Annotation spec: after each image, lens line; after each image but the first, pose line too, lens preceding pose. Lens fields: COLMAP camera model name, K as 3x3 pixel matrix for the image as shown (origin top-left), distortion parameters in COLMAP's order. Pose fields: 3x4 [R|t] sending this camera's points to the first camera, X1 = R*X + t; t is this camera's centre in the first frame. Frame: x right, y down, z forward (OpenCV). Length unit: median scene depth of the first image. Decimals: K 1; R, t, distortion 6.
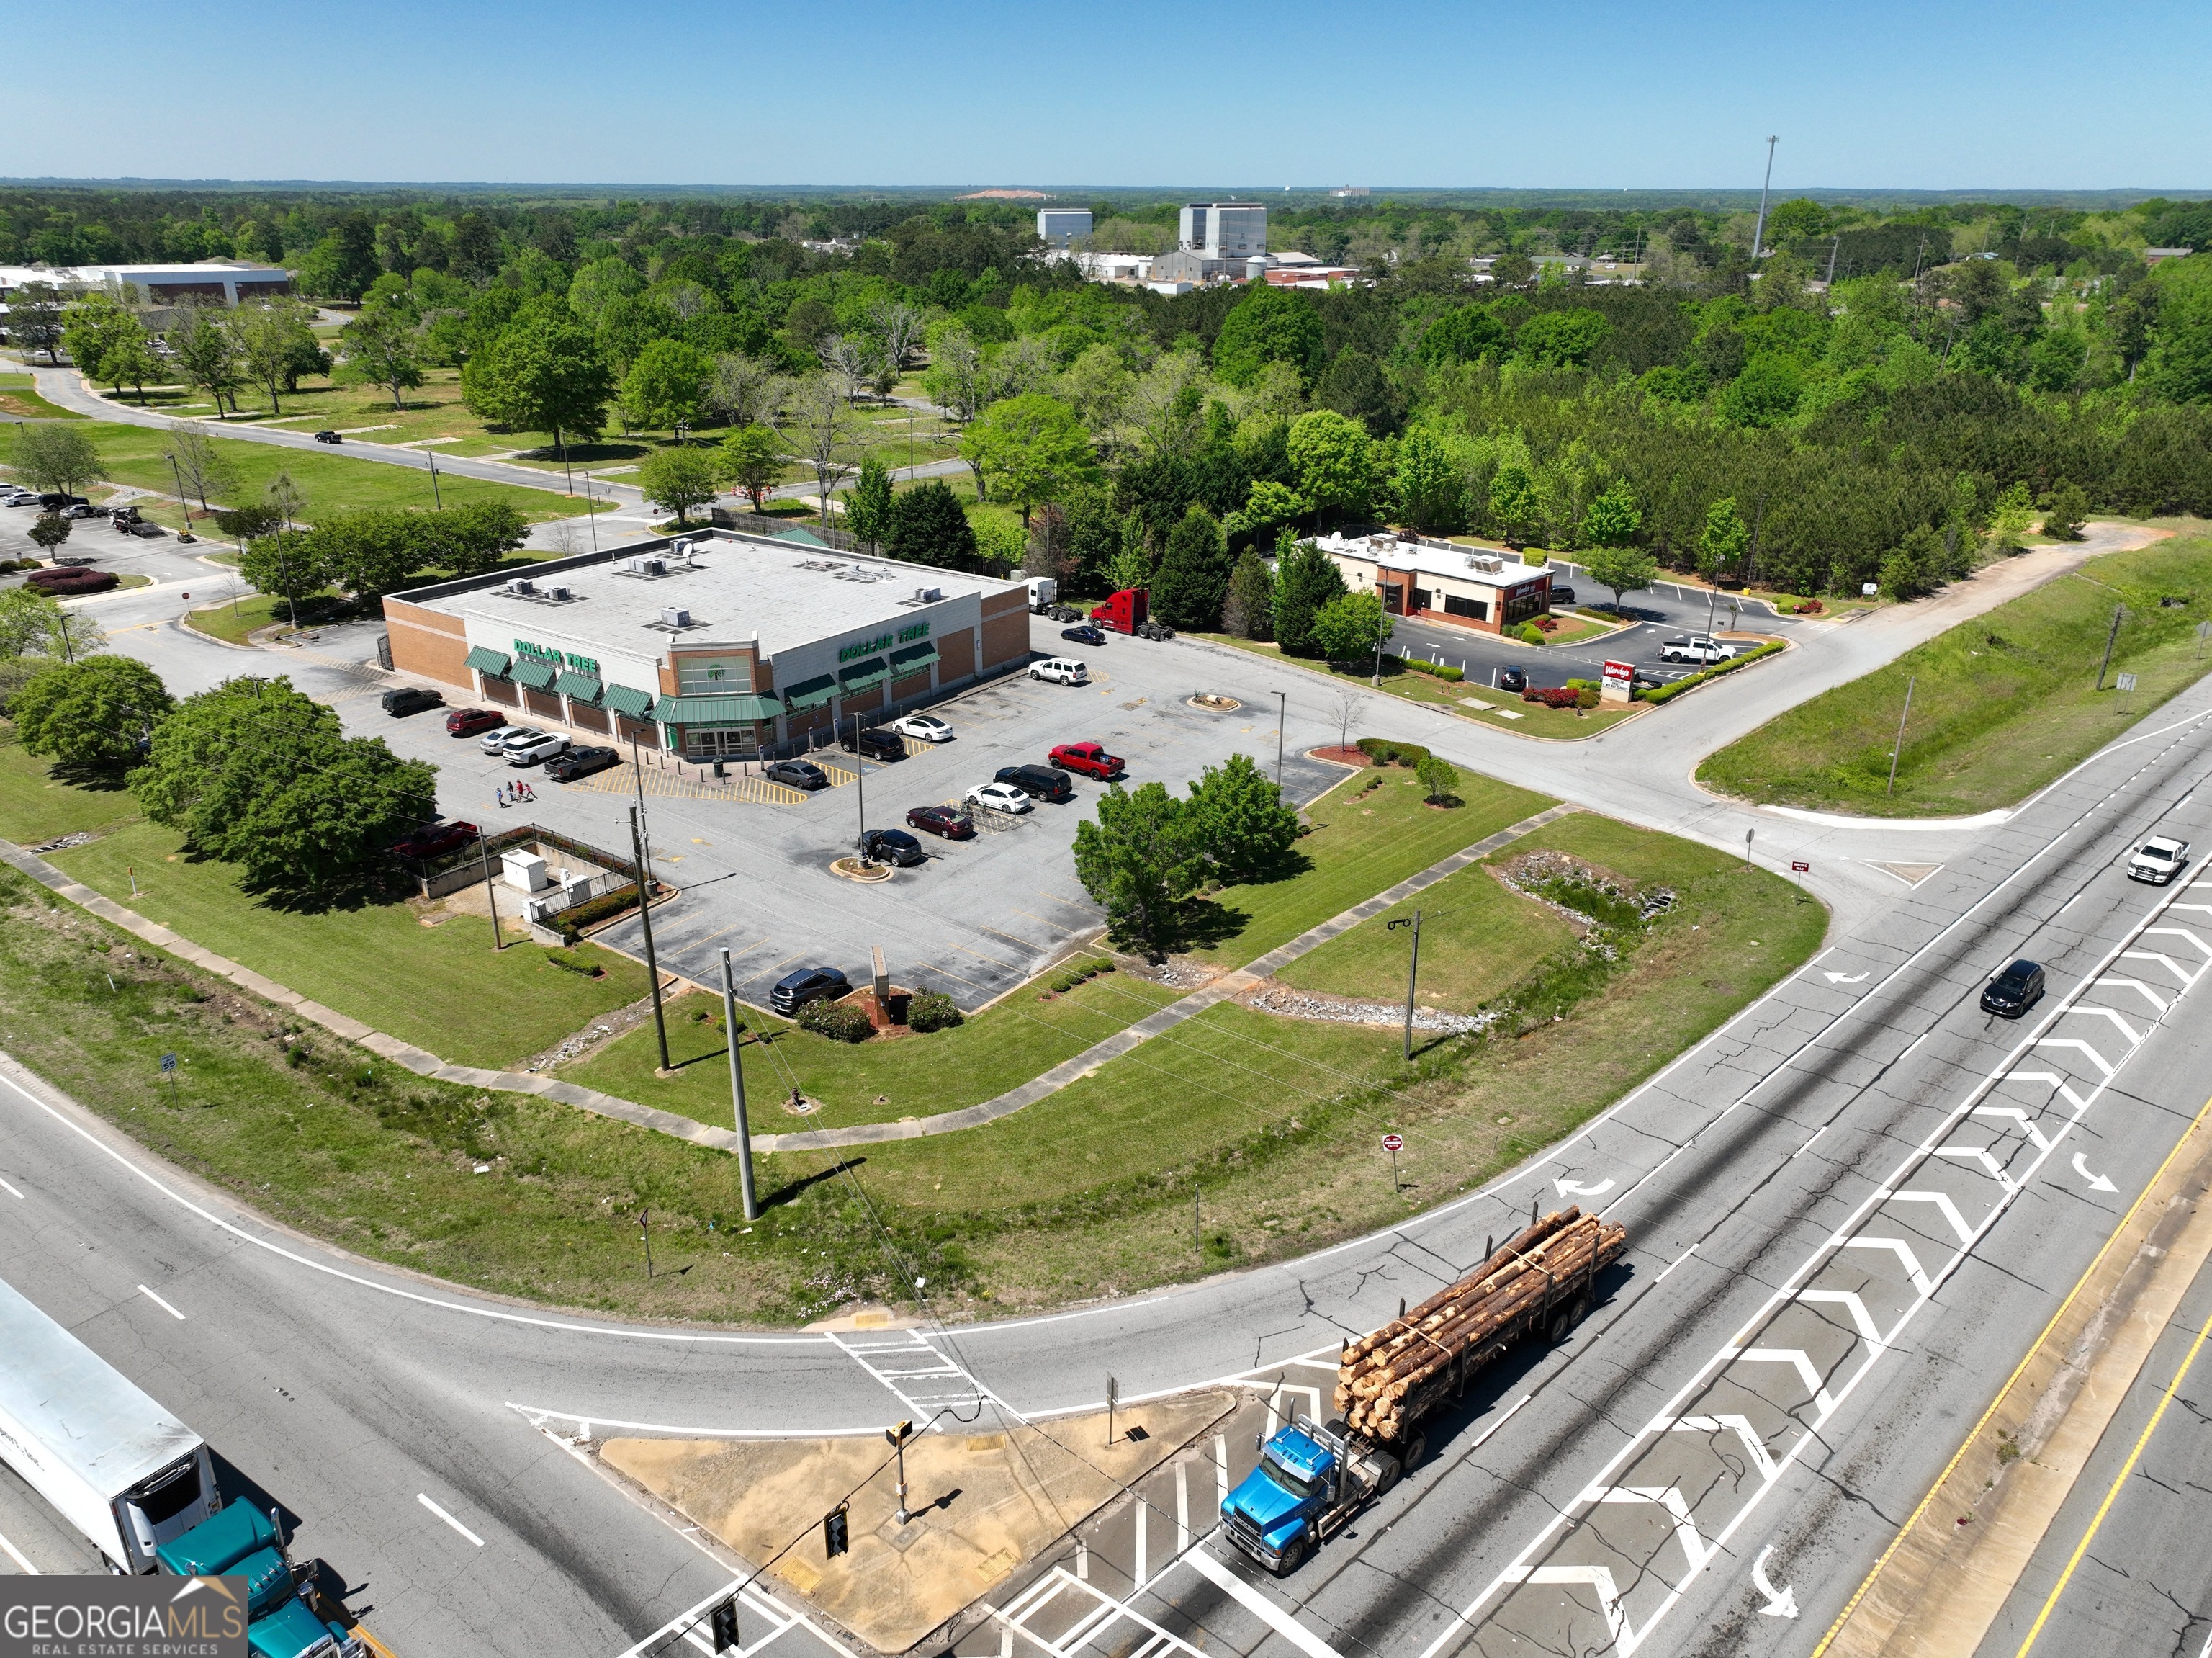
lens RADIAL K [[1555.5, 0, 1107.2], [0, 1555.5, 827.0], [0, 0, 1]] dist [-0.000380, 0.017539]
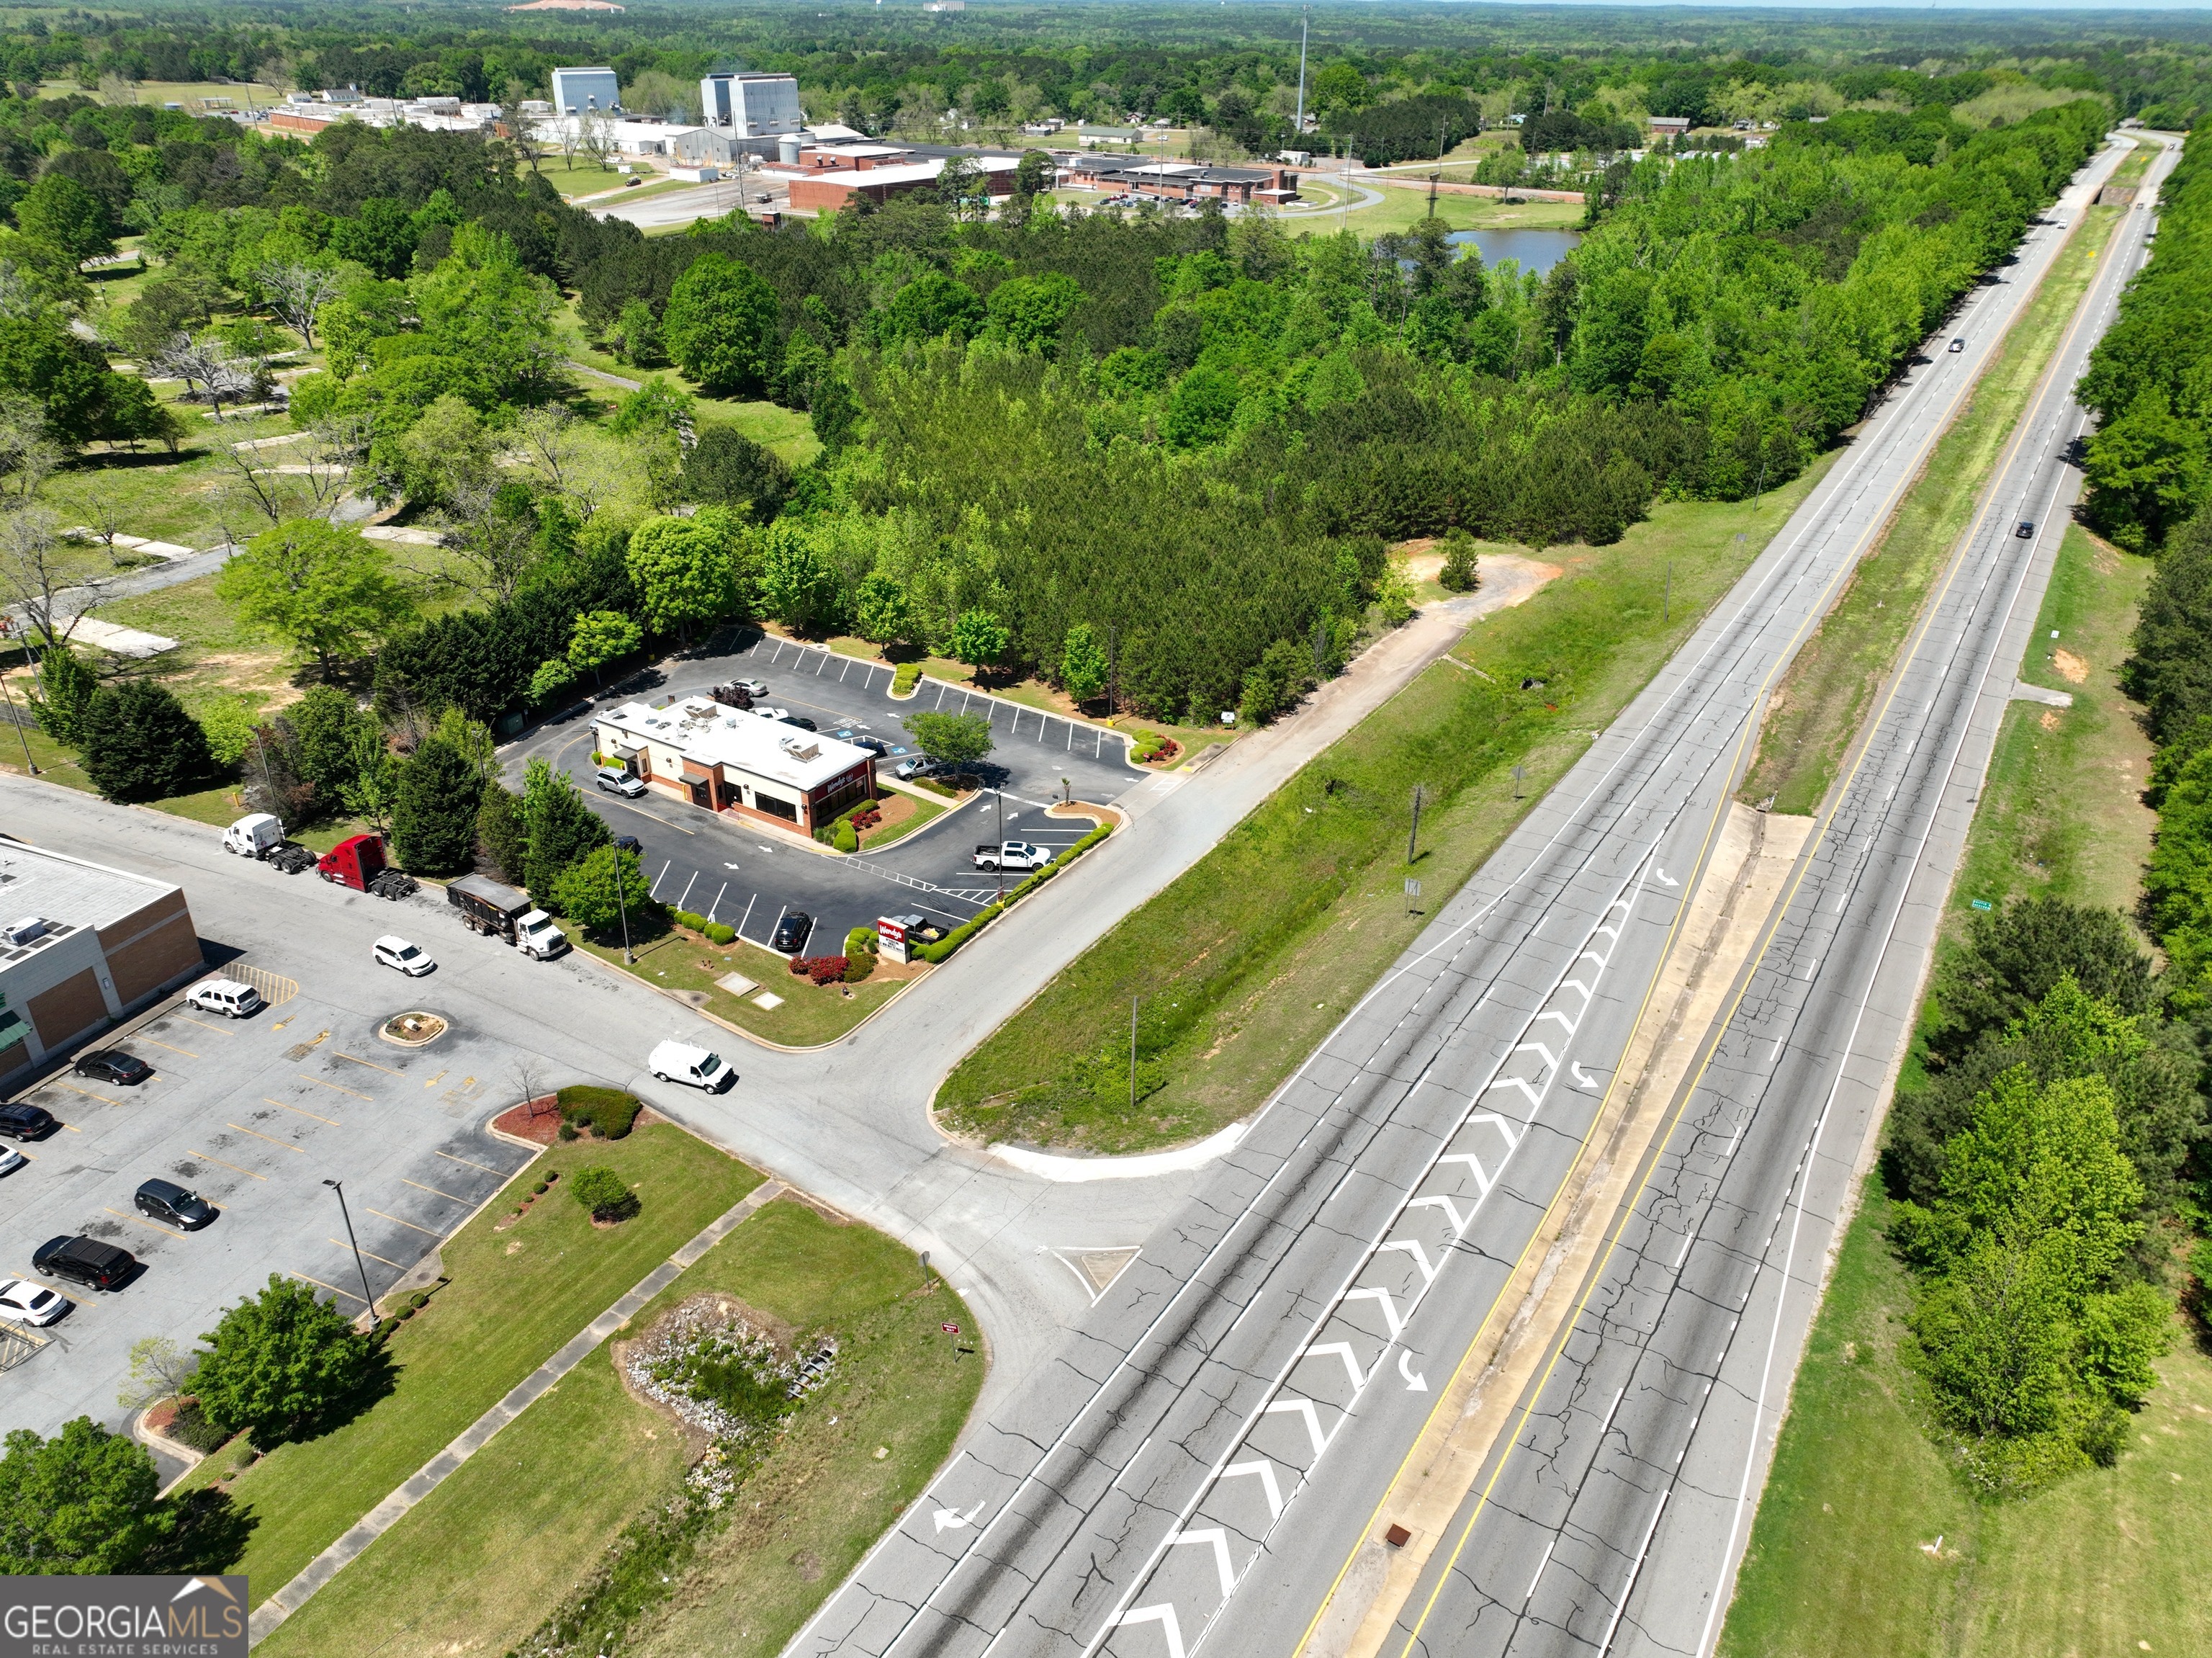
lens RADIAL K [[1555.5, 0, 1107.2], [0, 1555.5, 827.0], [0, 0, 1]] dist [-0.000380, 0.017539]
pose [[0.973631, -0.100726, 0.204688, 0.239881], [0.079243, 0.990702, 0.110587, -0.220694], [-0.213924, -0.091451, 0.972560, 0.090139]]
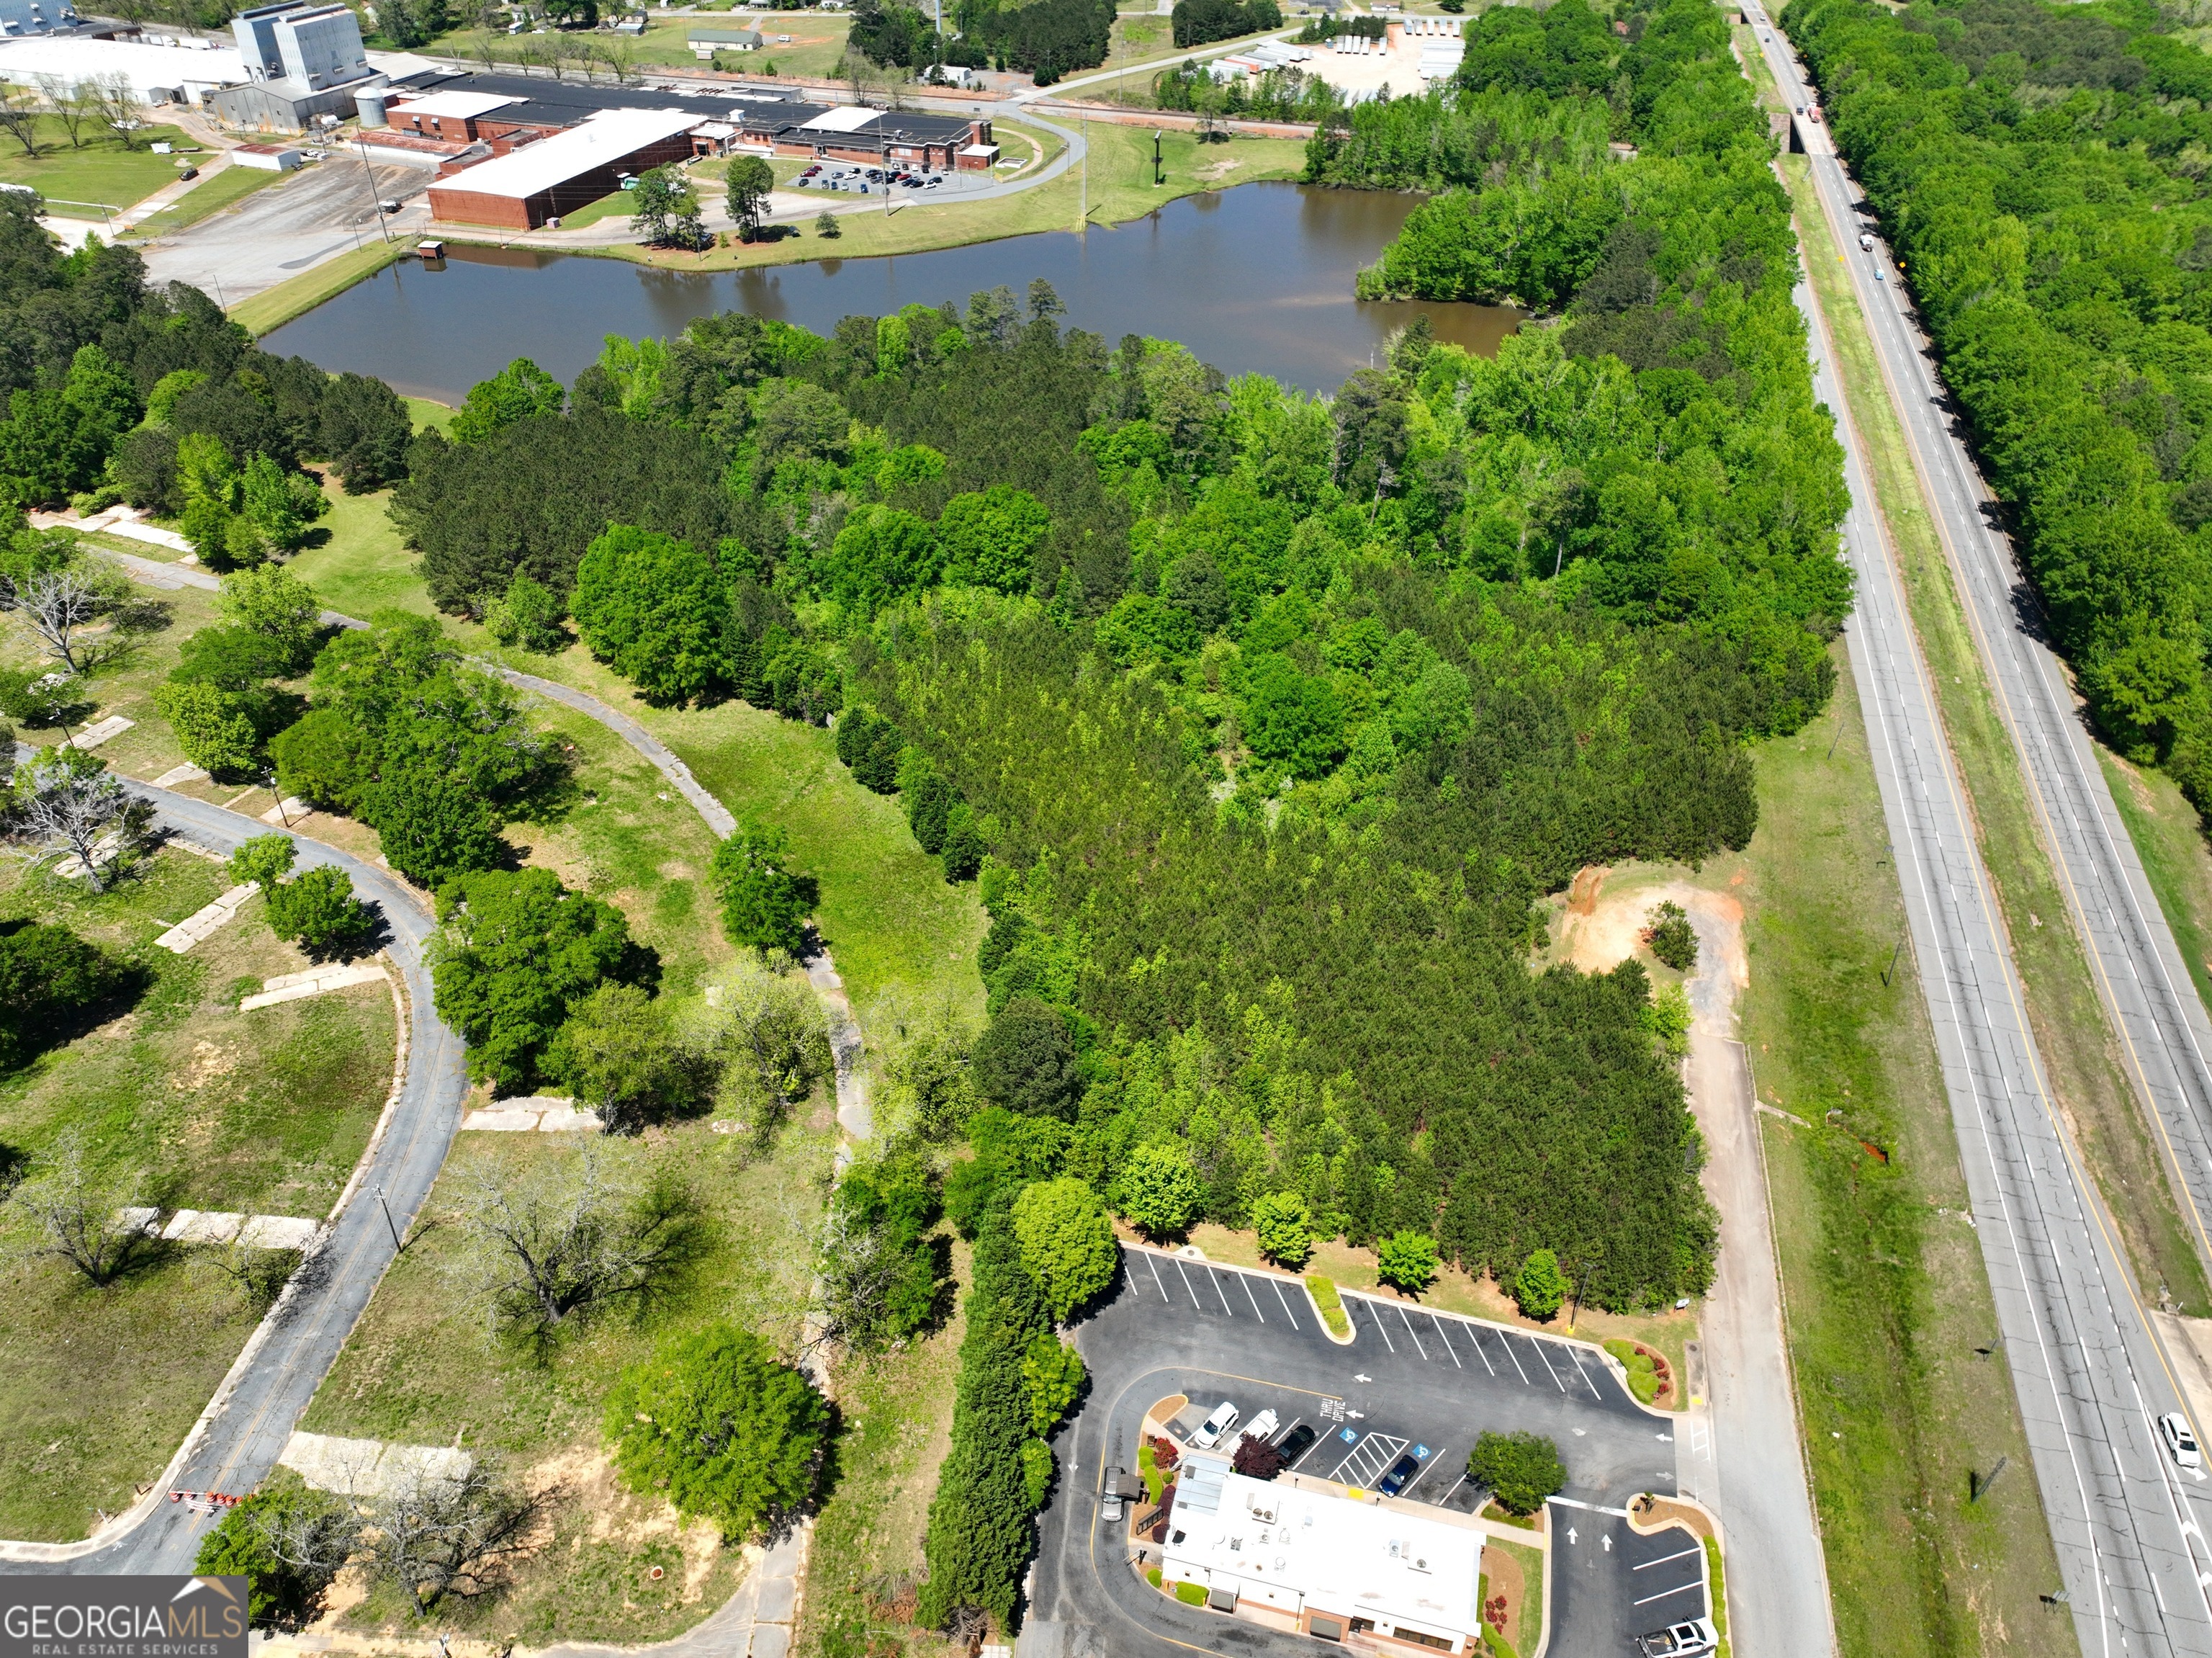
lens RADIAL K [[1555.5, 0, 1107.2], [0, 1555.5, 827.0], [0, 0, 1]] dist [-0.000380, 0.017539]
pose [[0.853147, -0.304745, 0.423403, -0.147434], [0.189891, 0.937364, 0.292044, -0.867861], [-0.485882, -0.168757, 0.857578, 0.442099]]
